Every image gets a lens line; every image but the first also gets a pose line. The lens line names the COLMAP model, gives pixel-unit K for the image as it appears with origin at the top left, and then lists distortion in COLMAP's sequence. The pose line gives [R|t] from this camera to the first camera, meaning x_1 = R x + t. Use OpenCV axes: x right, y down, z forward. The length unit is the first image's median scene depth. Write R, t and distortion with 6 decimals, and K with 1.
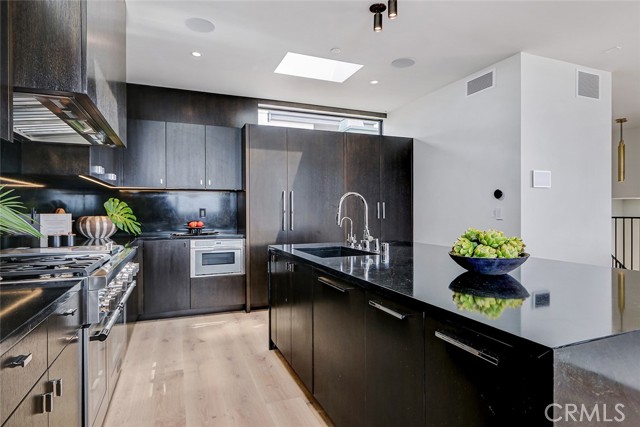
lens RADIAL K [[352.1, 0, 316.1], [0, 352.1, 215.1], [0, 0, 1]] dist [-0.003368, -0.000178]
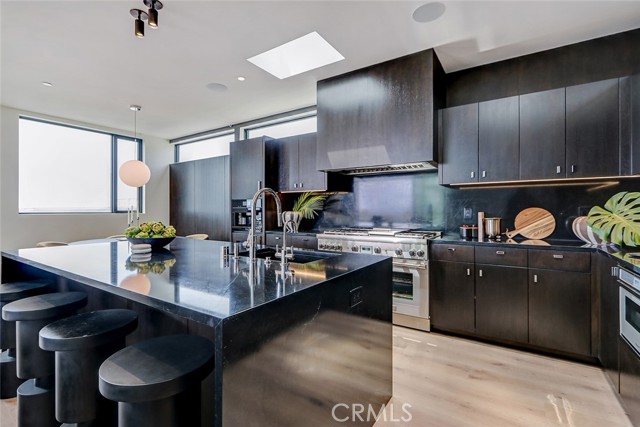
lens RADIAL K [[296.0, 0, 321.2], [0, 296.0, 209.2], [0, 0, 1]] dist [0.001966, 0.000136]
pose [[-0.819750, 0.001260, -0.572721, 0.297180], [-0.000963, 0.999993, 0.003579, -0.015547], [0.572721, 0.003486, -0.819743, 1.214197]]
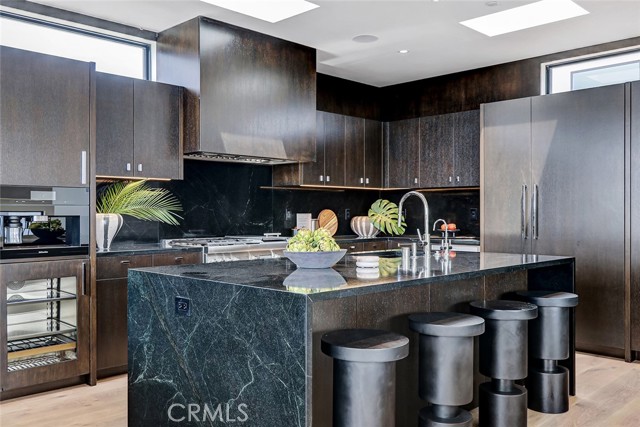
lens RADIAL K [[574.4, 0, 320.6], [0, 574.4, 213.0], [0, 0, 1]] dist [-0.003477, 0.011035]
pose [[0.402640, 0.002377, -0.915355, 1.000755], [-0.007433, 0.999972, -0.000673, -0.005260], [0.915328, 0.007075, 0.402647, 0.142181]]
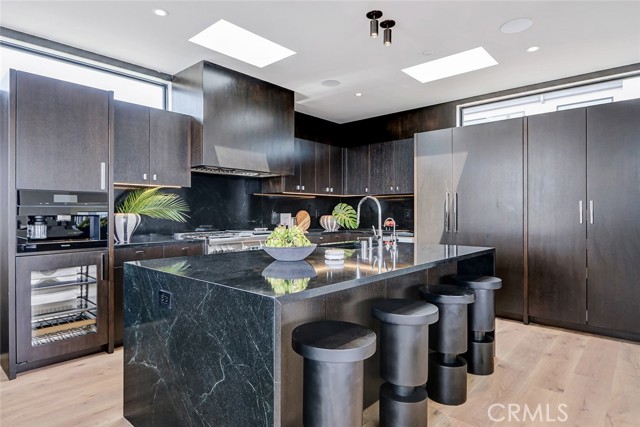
lens RADIAL K [[365.6, 0, 315.5], [0, 365.6, 212.3], [0, 0, 1]] dist [-0.003399, 0.001539]
pose [[0.440183, 0.001484, -0.897907, 0.809056], [-0.008198, 0.999964, -0.002366, -0.006233], [0.897871, 0.008402, 0.440179, 0.237584]]
